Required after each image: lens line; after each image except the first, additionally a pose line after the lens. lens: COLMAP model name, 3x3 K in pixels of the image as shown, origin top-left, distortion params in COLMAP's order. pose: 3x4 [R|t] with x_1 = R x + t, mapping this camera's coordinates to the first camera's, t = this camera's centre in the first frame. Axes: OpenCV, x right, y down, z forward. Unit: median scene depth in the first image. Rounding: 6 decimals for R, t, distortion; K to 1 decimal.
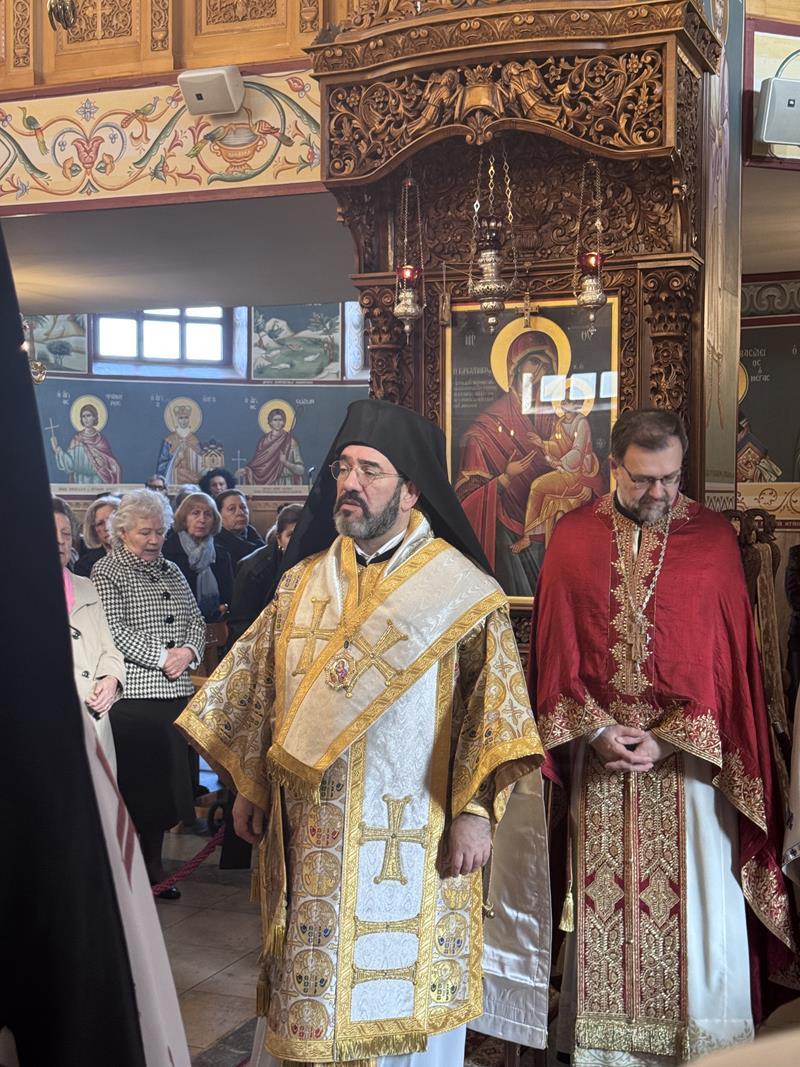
lens RADIAL K [[1496.9, 0, 395.4], [0, 1496.9, 543.3], [0, 0, 1]] dist [0.095753, 0.000000]
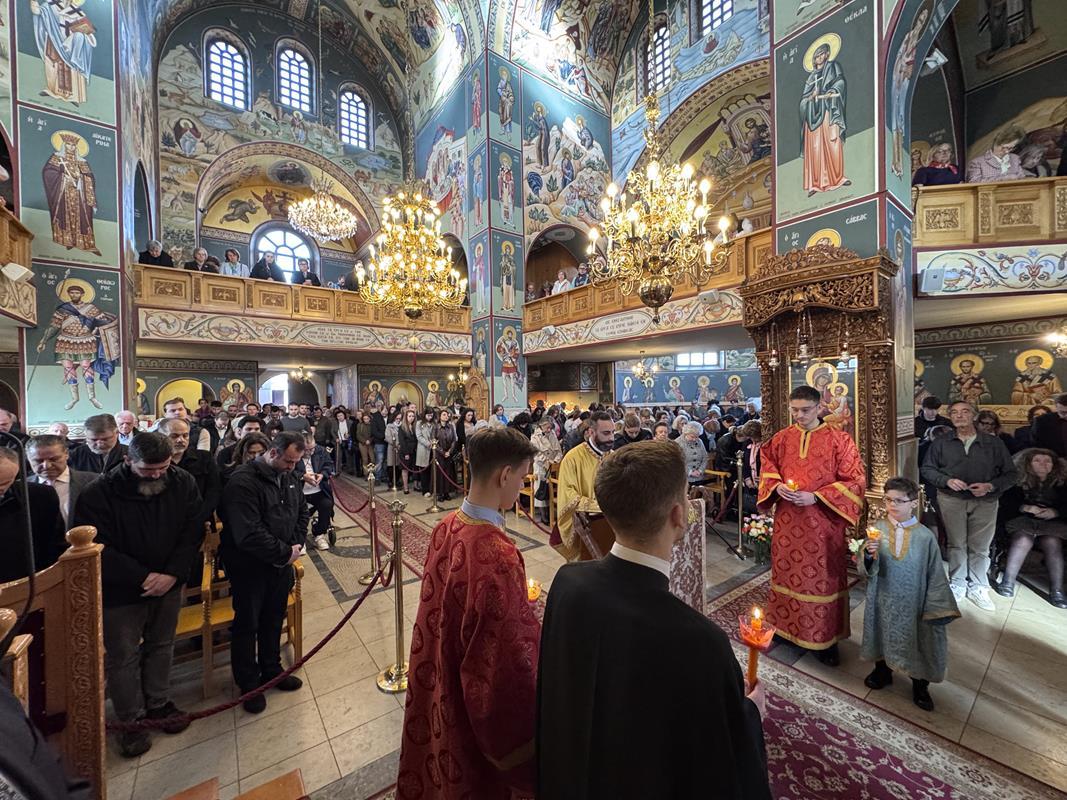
lens RADIAL K [[424.4, 0, 532.5], [0, 424.4, 401.0], [0, 0, 1]] dist [-0.003127, 0.000332]
pose [[0.862561, -0.012010, -0.505811, 0.017491], [0.001499, 0.999775, -0.021181, -0.050718], [0.505951, 0.017511, 0.862384, -0.020196]]
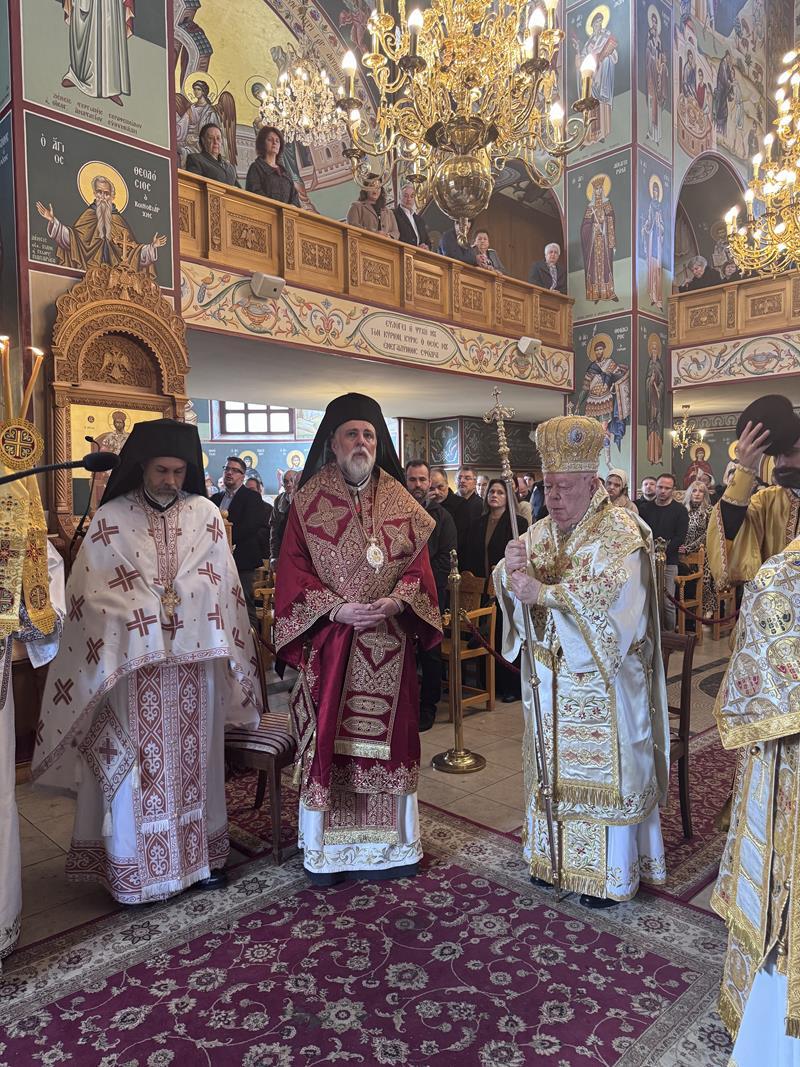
lens RADIAL K [[751.7, 0, 397.1], [0, 751.7, 535.5], [0, 0, 1]] dist [0.050270, -0.060010]
pose [[-0.391007, 0.042562, -0.919403, 0.309126], [-0.018369, 0.998370, 0.054030, -0.000930], [0.920204, 0.038014, -0.389588, 0.532702]]
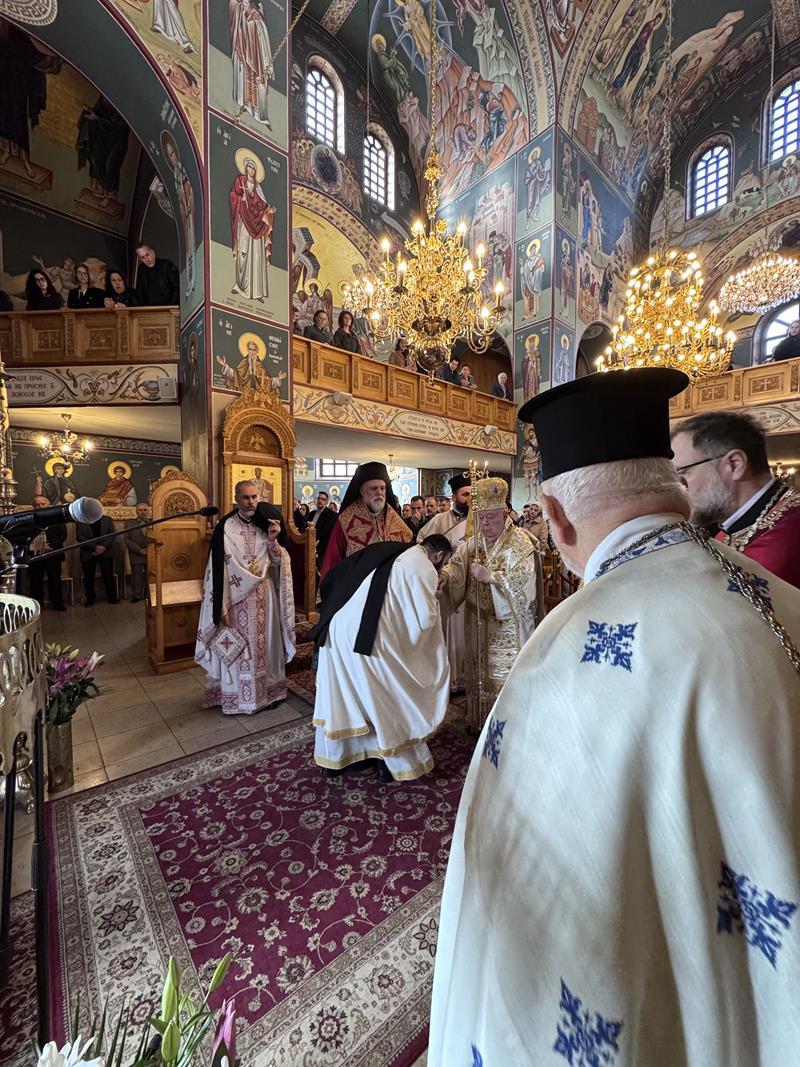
lens RADIAL K [[424.4, 0, 399.4], [0, 424.4, 533.5], [0, 0, 1]] dist [-0.003127, 0.000332]
pose [[-0.440949, 0.035904, -0.896814, 0.310474], [-0.035390, 0.997727, 0.057345, -0.011740], [0.896834, 0.057024, -0.438676, 0.565384]]
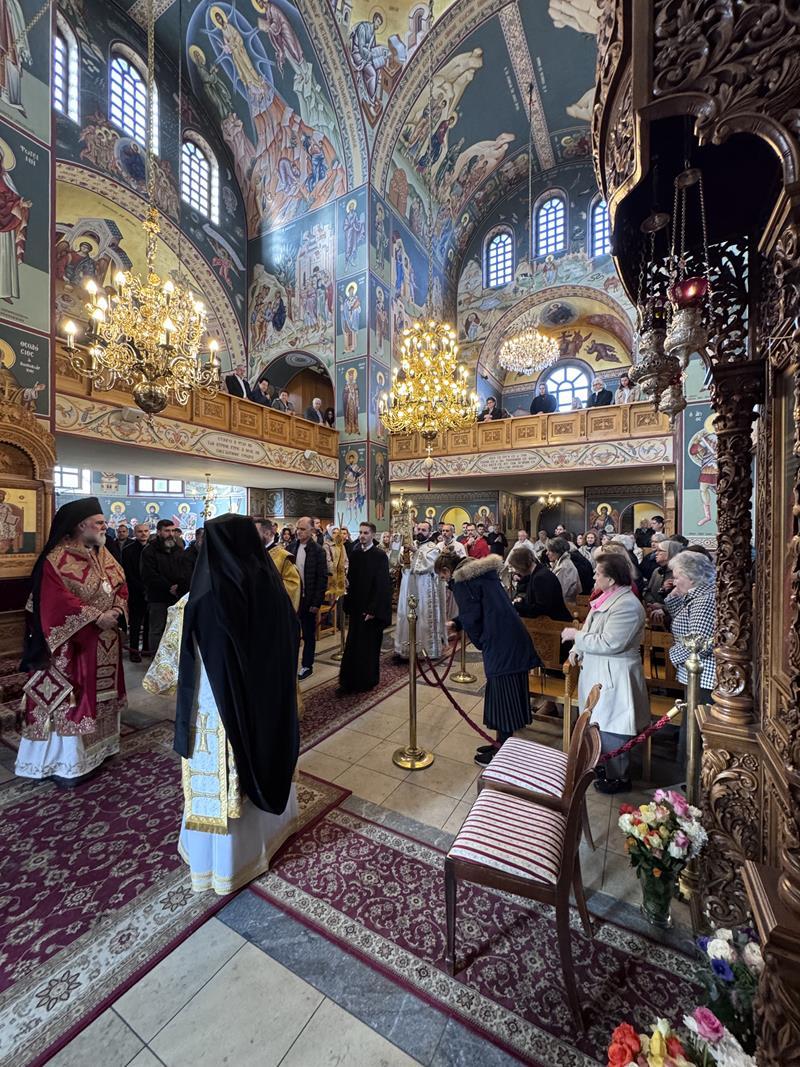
lens RADIAL K [[424.4, 0, 399.7], [0, 424.4, 533.2], [0, 0, 1]] dist [-0.003127, 0.000332]
pose [[-0.128576, 0.003859, -0.991692, 0.308175], [-0.038489, 0.999220, 0.008879, -0.041846], [0.990952, 0.039311, -0.128327, 0.711186]]
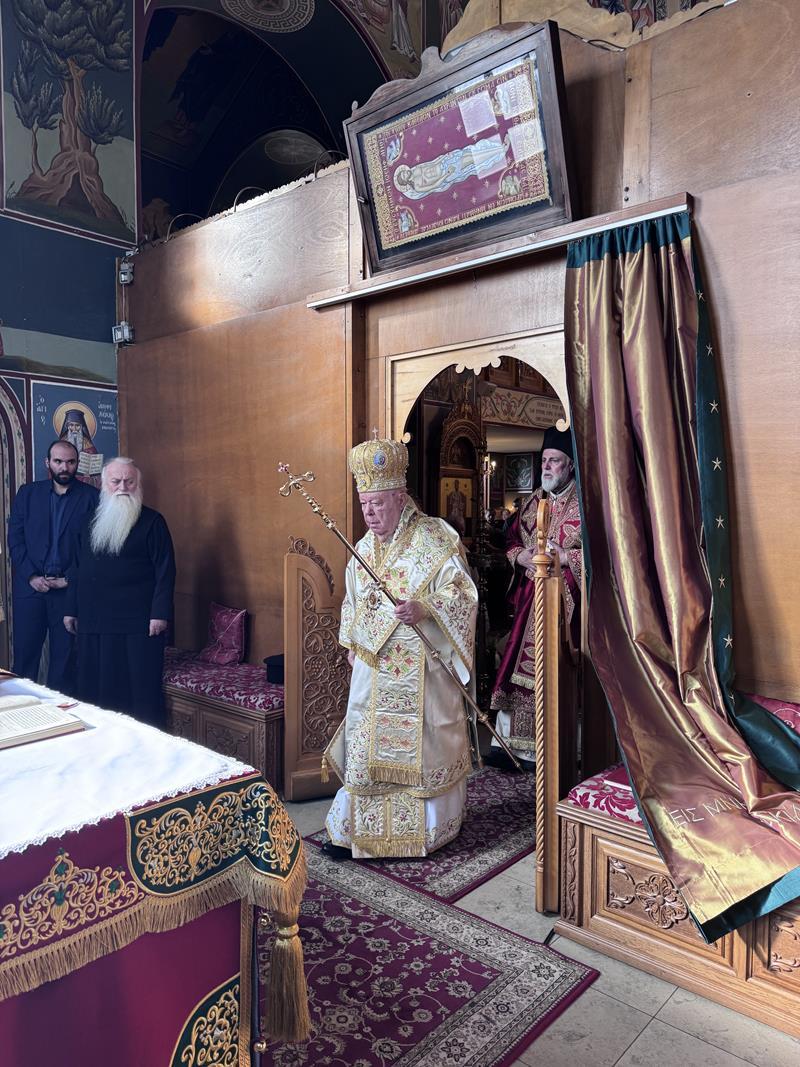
lens RADIAL K [[751.7, 0, 394.5], [0, 751.7, 544.2], [0, 0, 1]] dist [0.050270, -0.060010]
pose [[-0.331928, 0.049769, -0.941991, 1.058627], [-0.033285, 0.997367, 0.064423, -0.049087], [0.942717, 0.052738, -0.329398, 0.309451]]
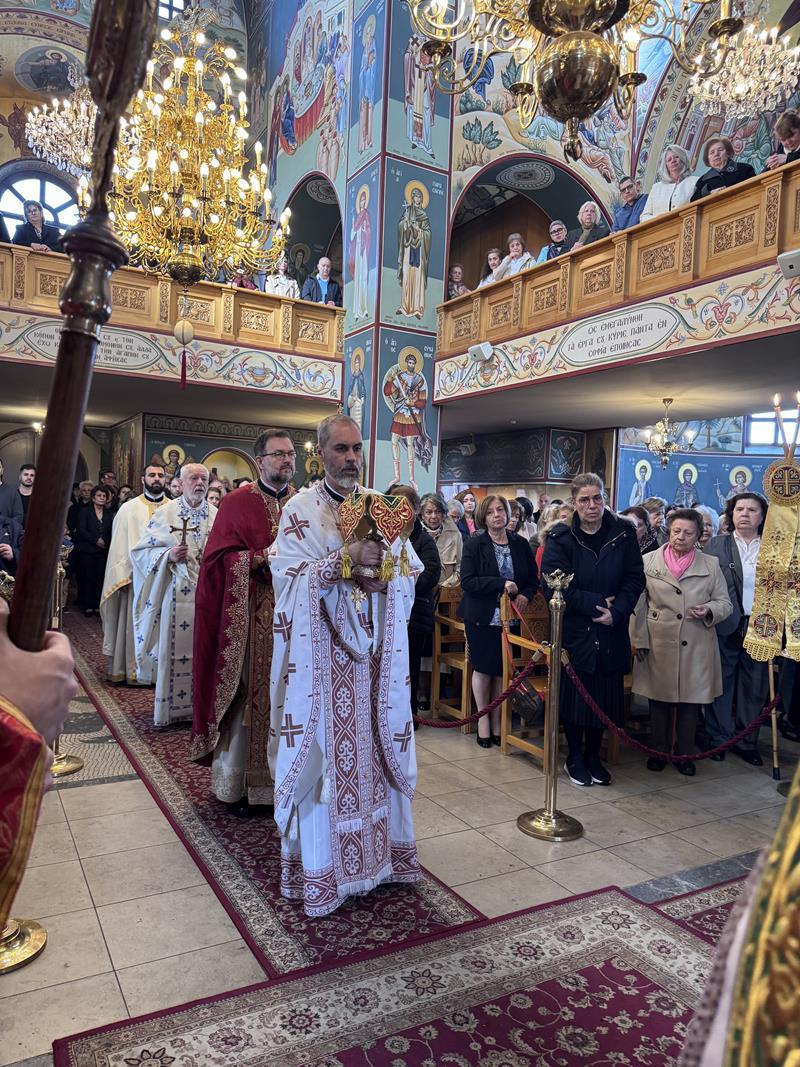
lens RADIAL K [[751.7, 0, 396.8], [0, 751.7, 536.7], [0, 0, 1]] dist [0.050270, -0.060010]
pose [[0.791423, 0.046493, -0.609499, 0.049295], [-0.058742, 0.998273, -0.000125, 0.018870], [0.608440, 0.035902, 0.792787, 0.123820]]
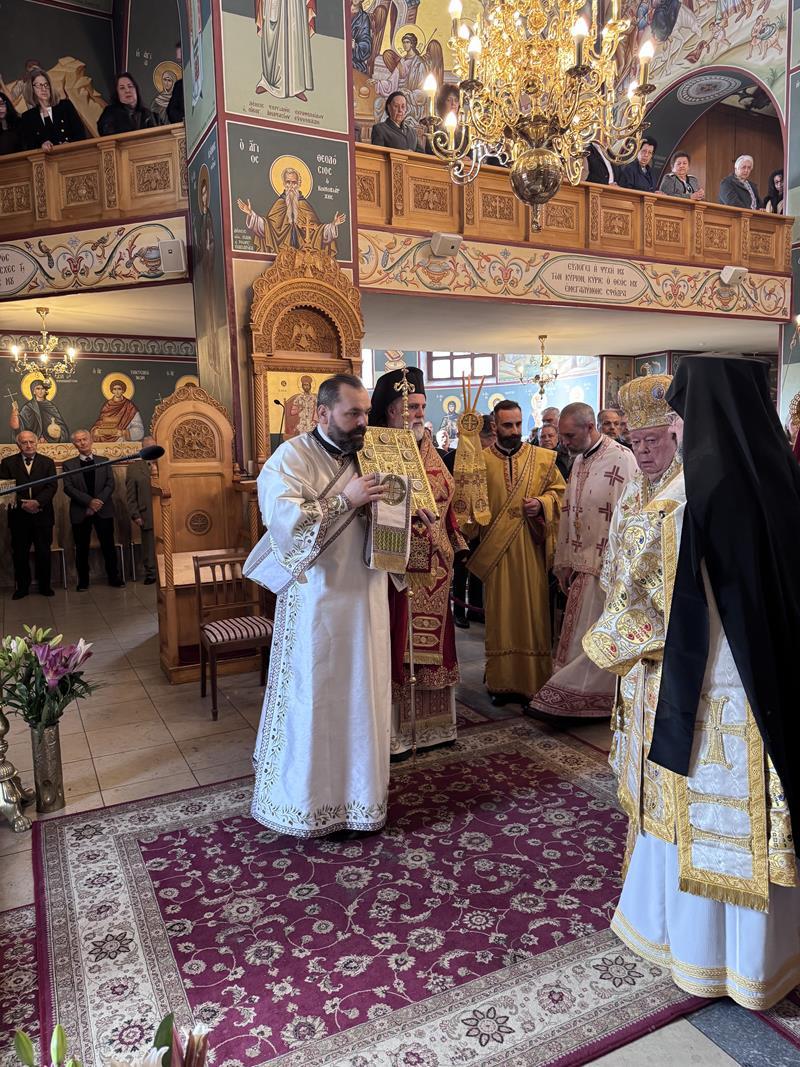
lens RADIAL K [[751.7, 0, 393.2], [0, 751.7, 532.7], [0, 0, 1]] dist [0.050270, -0.060010]
pose [[-0.650158, 0.101054, -0.753049, 0.337234], [-0.001531, 0.990940, 0.134300, -0.014376], [0.759797, 0.088469, -0.644113, 0.648512]]
